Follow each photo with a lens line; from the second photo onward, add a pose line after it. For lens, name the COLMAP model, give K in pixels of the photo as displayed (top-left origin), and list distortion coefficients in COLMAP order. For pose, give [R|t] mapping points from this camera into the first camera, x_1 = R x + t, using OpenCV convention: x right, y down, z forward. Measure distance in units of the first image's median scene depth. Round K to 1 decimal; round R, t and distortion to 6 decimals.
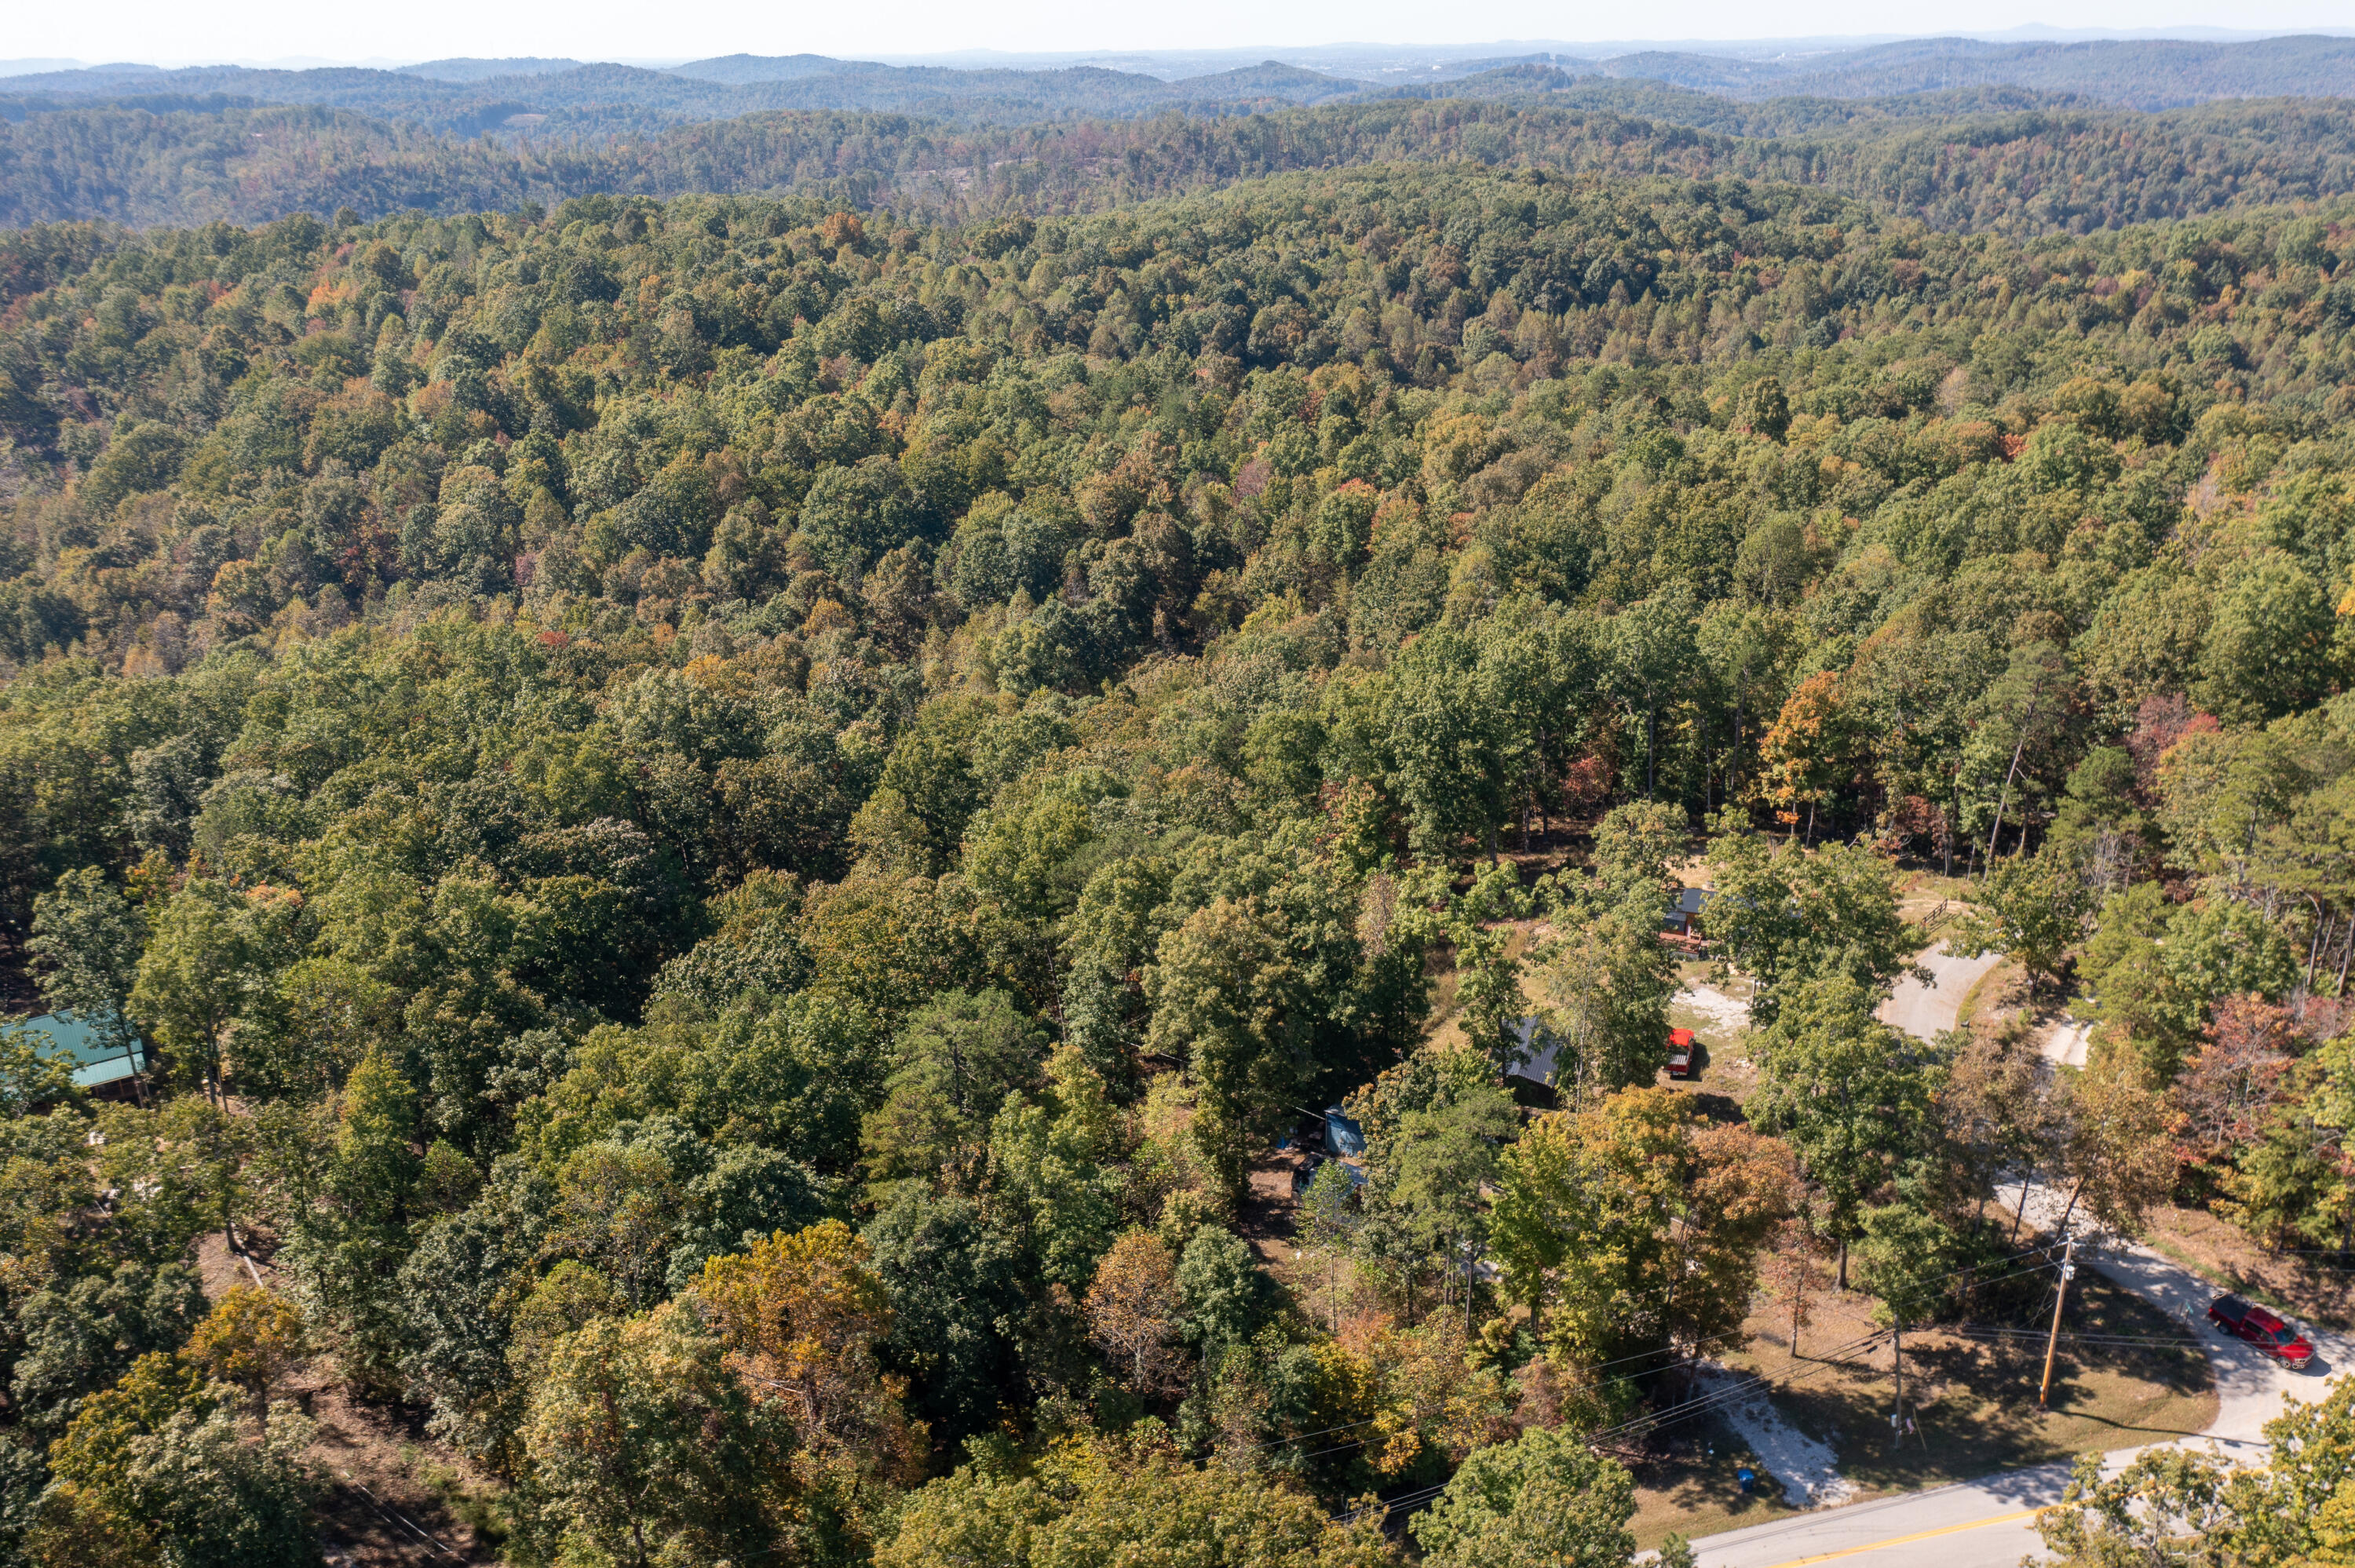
lens RADIAL K [[1875.0, 0, 1170.1], [0, 1875.0, 776.9], [0, 0, 1]] dist [-0.007702, 0.001647]
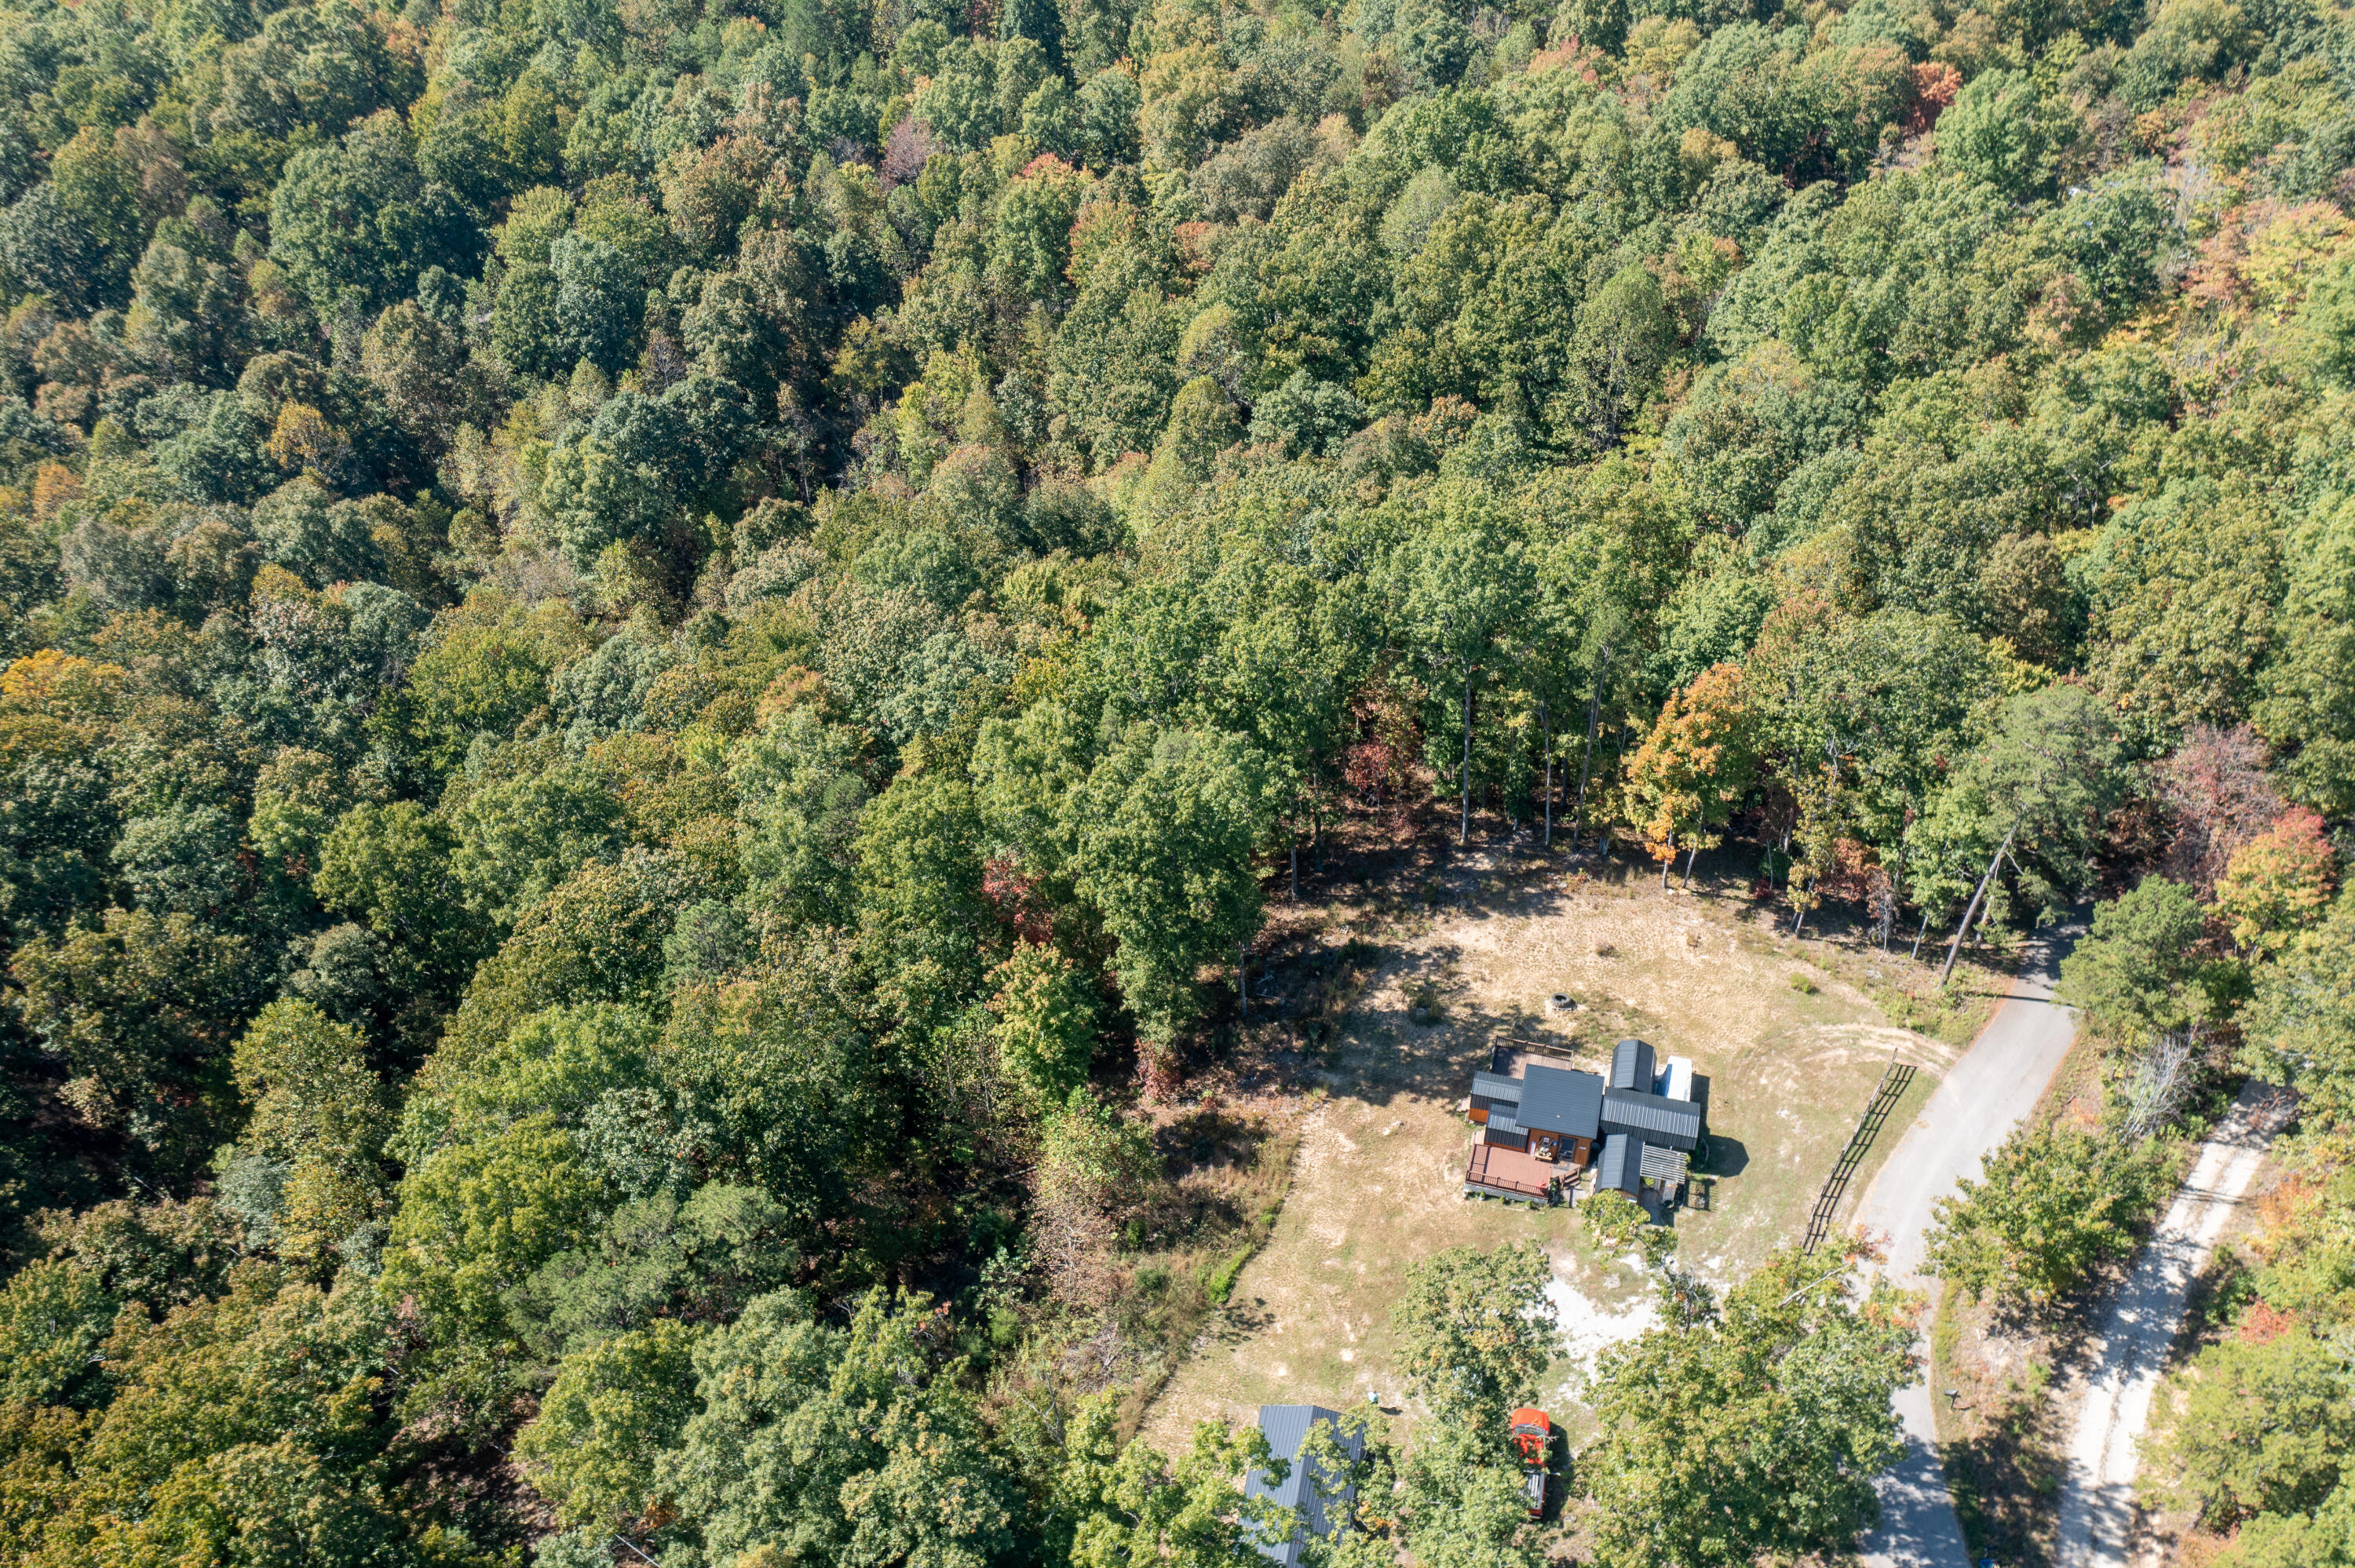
lens RADIAL K [[1872.9, 0, 1177.5], [0, 1872.9, 784.0], [0, 0, 1]] dist [-0.002378, 0.005185]
pose [[0.990934, -0.084536, 0.104417, 0.053697], [0.048708, 0.950400, 0.307193, -0.150209], [-0.125206, -0.299322, 0.945901, 0.246485]]
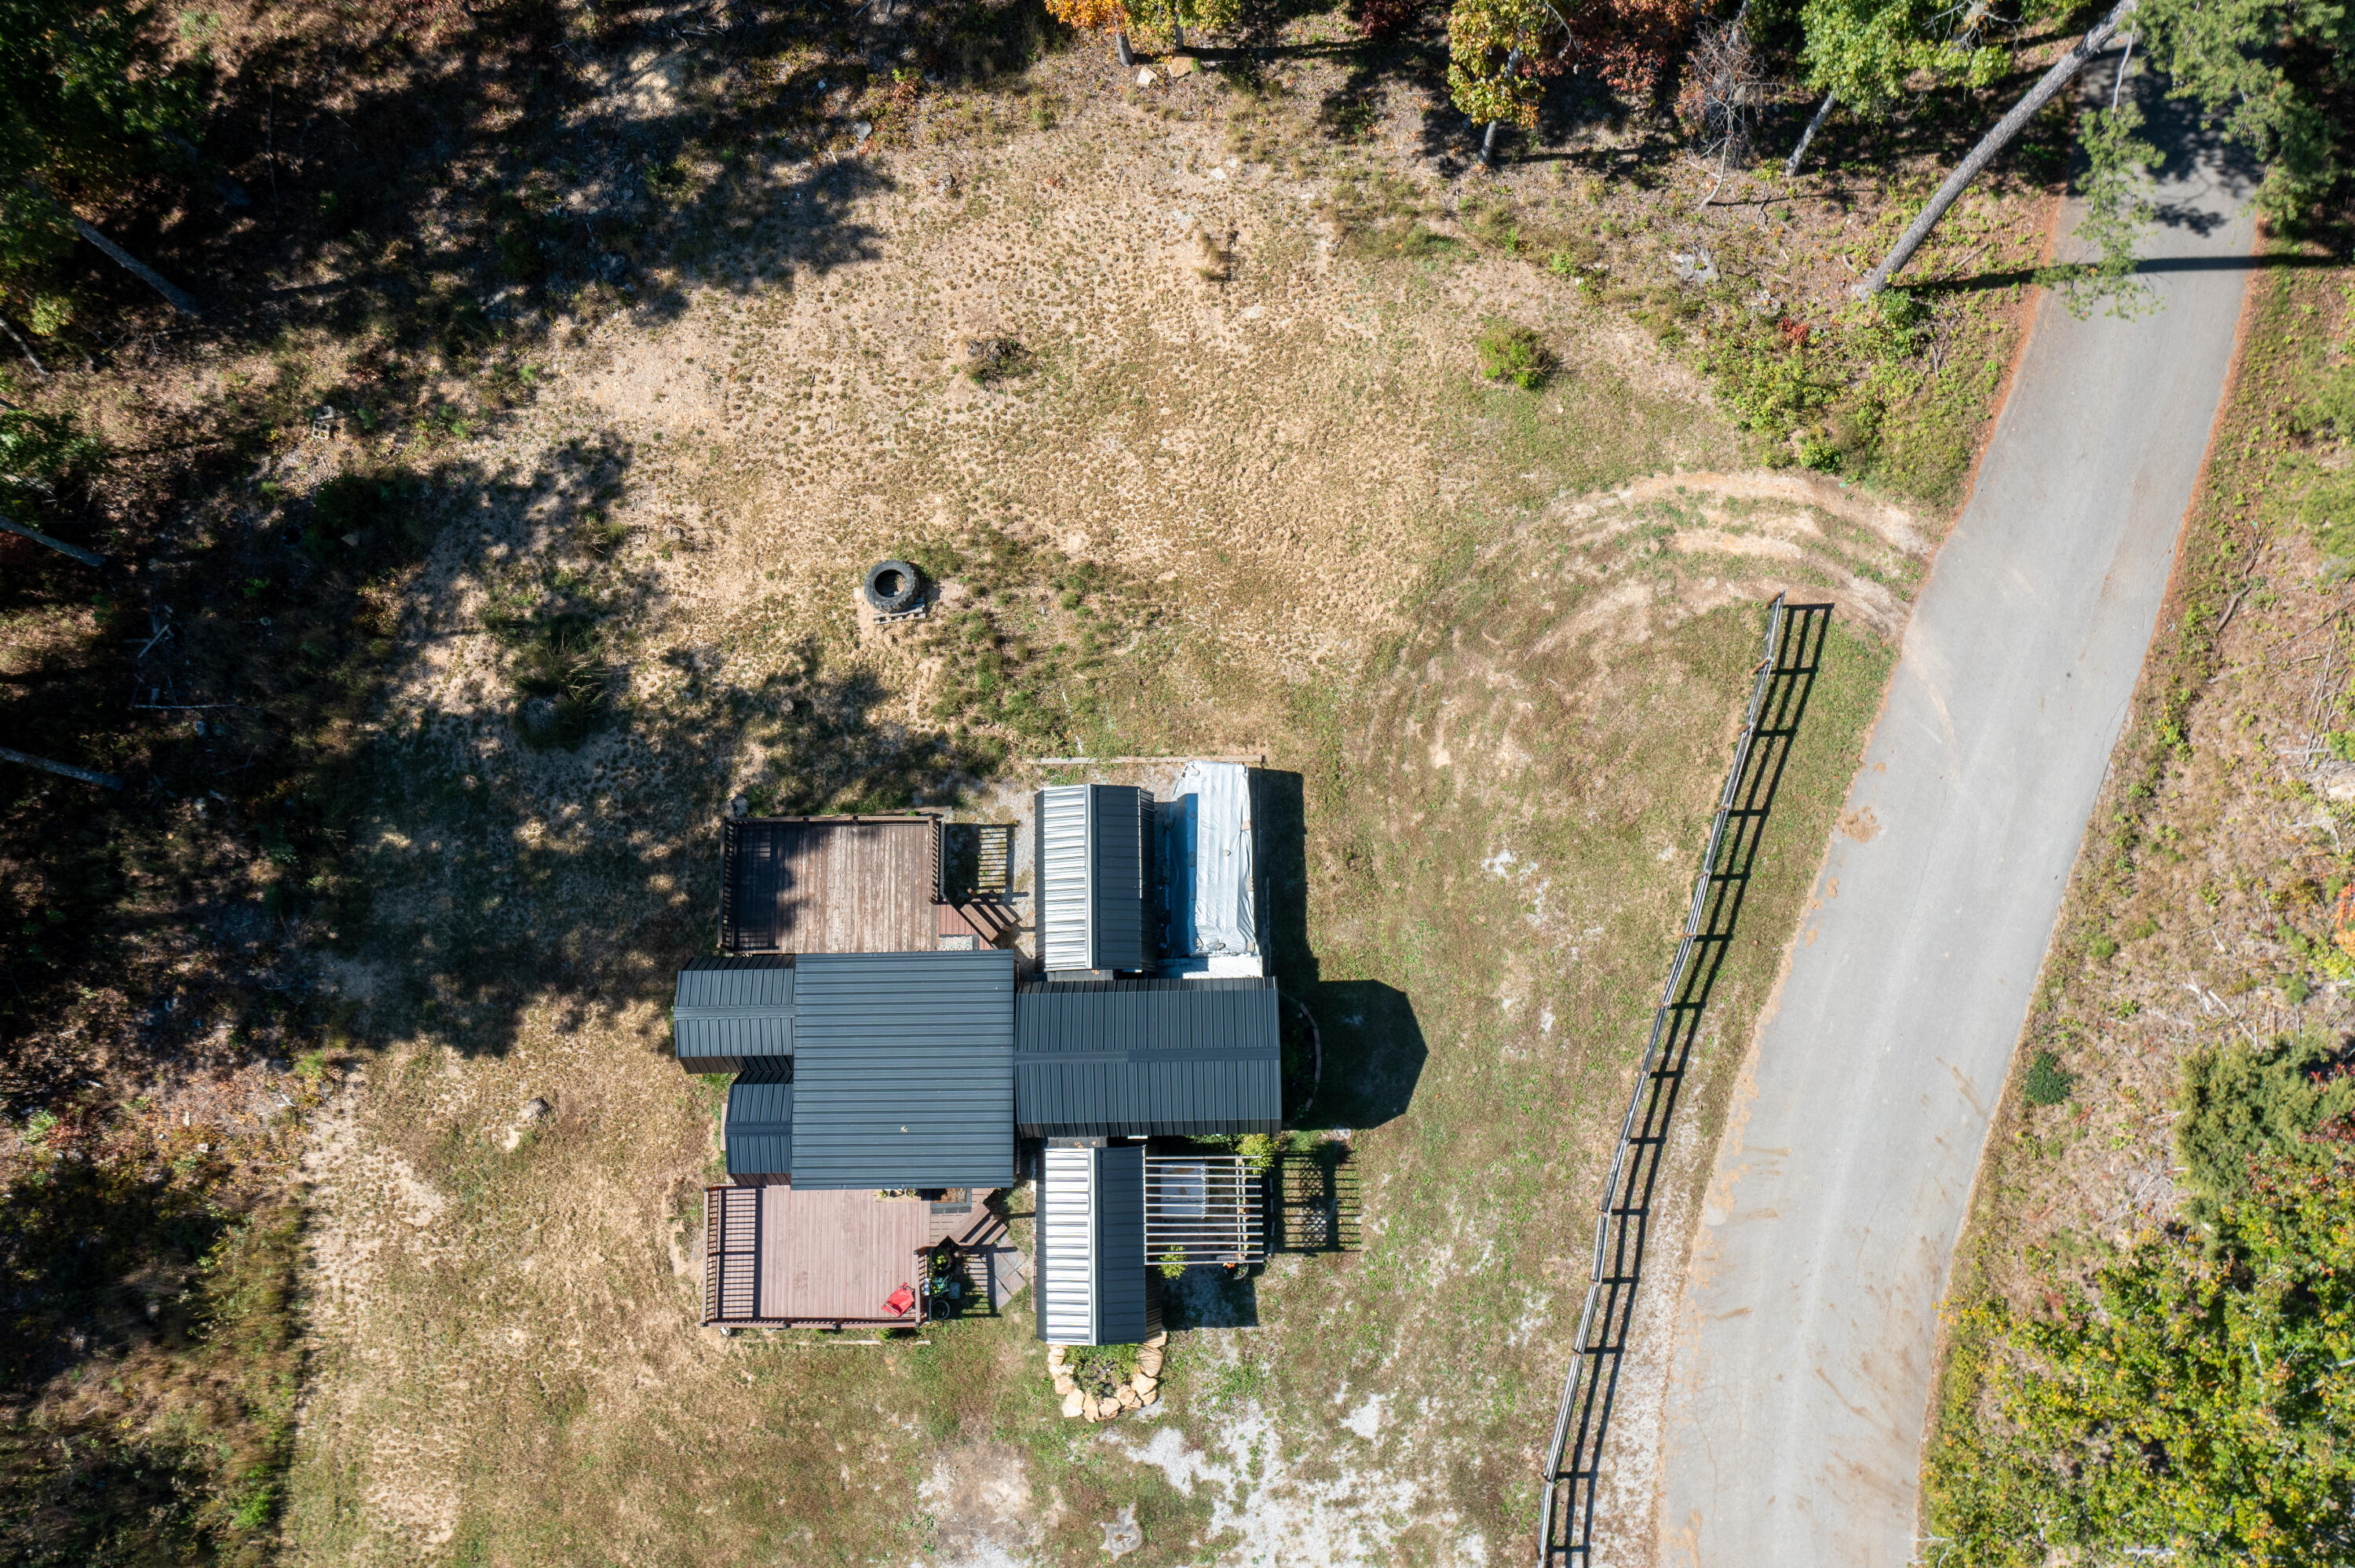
lens RADIAL K [[1878.6, 0, 1177.5], [0, 1878.6, 784.0], [0, 0, 1]] dist [-0.003318, -0.001949]
pose [[0.911801, -0.406357, 0.059099, 0.189331], [0.167213, 0.498876, 0.850390, -0.088463], [-0.375045, -0.765504, 0.522824, 0.526581]]
